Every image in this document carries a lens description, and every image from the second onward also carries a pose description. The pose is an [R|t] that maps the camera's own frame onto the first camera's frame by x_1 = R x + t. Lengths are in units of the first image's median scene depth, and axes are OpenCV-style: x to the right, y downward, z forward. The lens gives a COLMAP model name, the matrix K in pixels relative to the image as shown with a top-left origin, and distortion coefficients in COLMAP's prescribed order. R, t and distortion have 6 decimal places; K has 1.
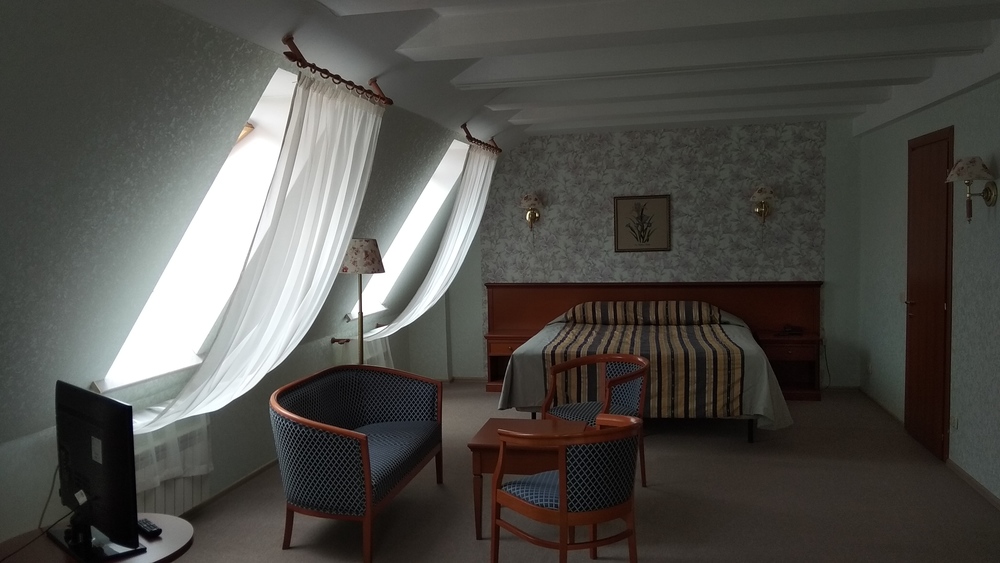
lens RADIAL K [[814.7, 0, 500.0], [0, 814.7, 281.5], [0, 0, 1]] dist [0.125607, -0.242795]
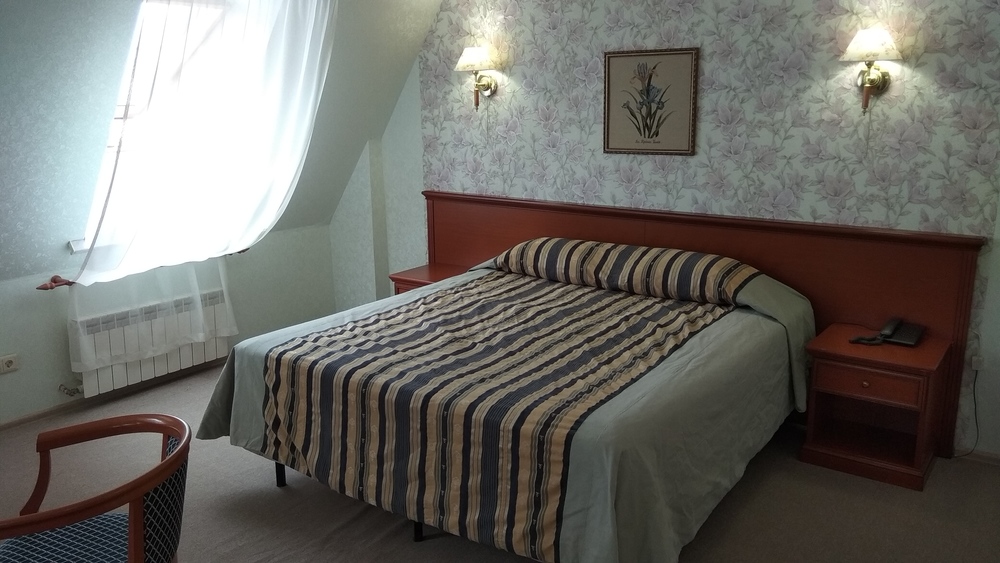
lens RADIAL K [[814.7, 0, 500.0], [0, 814.7, 281.5], [0, 0, 1]] dist [0.125607, -0.242795]
pose [[0.919869, 0.104512, -0.378046, 0.304591], [-0.037456, 0.982849, 0.180570, -0.048908], [0.390434, -0.151941, 0.908006, 0.444127]]
